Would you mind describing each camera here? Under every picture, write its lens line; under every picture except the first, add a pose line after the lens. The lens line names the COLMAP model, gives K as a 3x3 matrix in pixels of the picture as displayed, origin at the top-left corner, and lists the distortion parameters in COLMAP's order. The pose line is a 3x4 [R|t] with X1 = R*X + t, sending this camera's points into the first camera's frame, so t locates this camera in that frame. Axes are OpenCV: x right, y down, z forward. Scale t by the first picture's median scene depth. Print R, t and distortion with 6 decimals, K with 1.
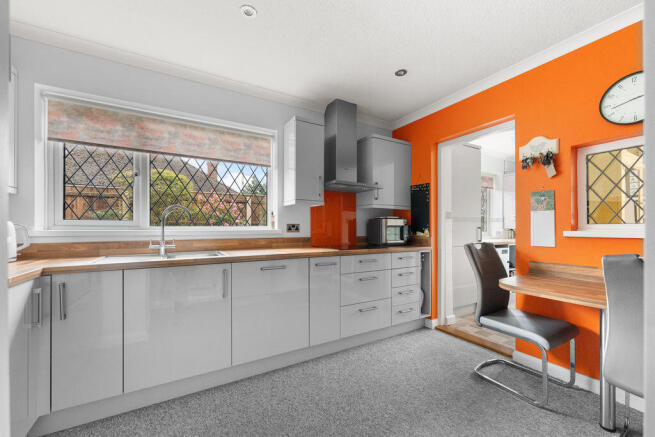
lens RADIAL K [[263.8, 0, 330.0], [0, 263.8, 226.4], [0, 0, 1]] dist [-0.001051, 0.000104]
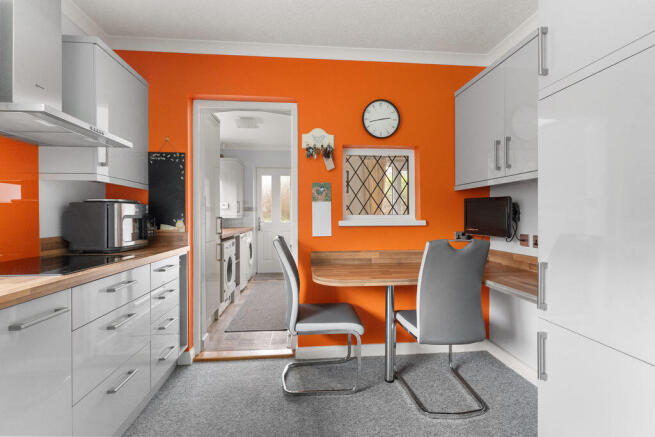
lens RADIAL K [[301.6, 0, 328.7], [0, 301.6, 215.4], [0, 0, 1]] dist [-0.004047, -0.001267]
pose [[0.421975, -0.002435, 0.906604, -0.245310], [-0.003086, 0.999987, 0.004122, -0.009591], [-0.906602, -0.004538, 0.421962, 0.467423]]
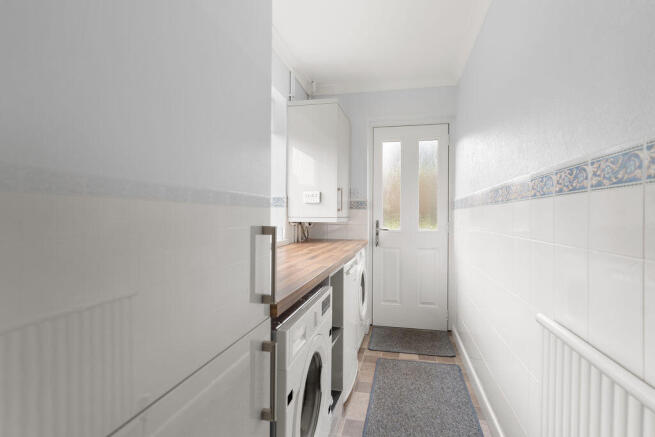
lens RADIAL K [[307.5, 0, 329.0], [0, 307.5, 218.4], [0, 0, 1]] dist [-0.004179, 0.000255]
pose [[0.687734, -0.006405, 0.725934, 0.774227], [-0.006179, 0.999873, 0.014676, -0.009815], [-0.725936, -0.014578, 0.687607, 1.378944]]
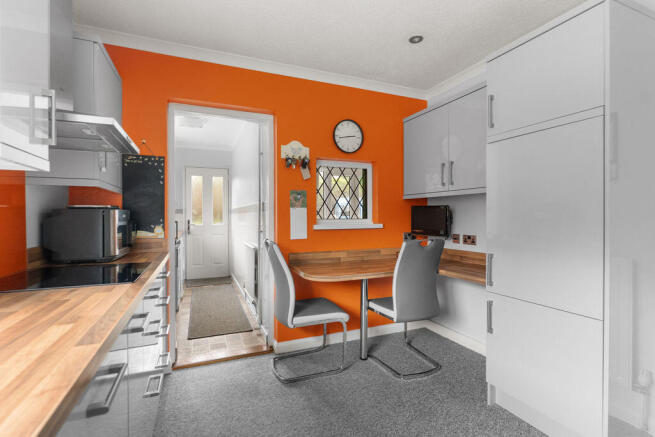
lens RADIAL K [[307.5, 0, 328.5], [0, 307.5, 216.7], [0, 0, 1]] dist [-0.004179, 0.000255]
pose [[0.129192, -0.005984, 0.991602, -0.477714], [-0.003893, 0.999971, 0.006542, -0.028554], [-0.991612, -0.004705, 0.129165, 0.686441]]
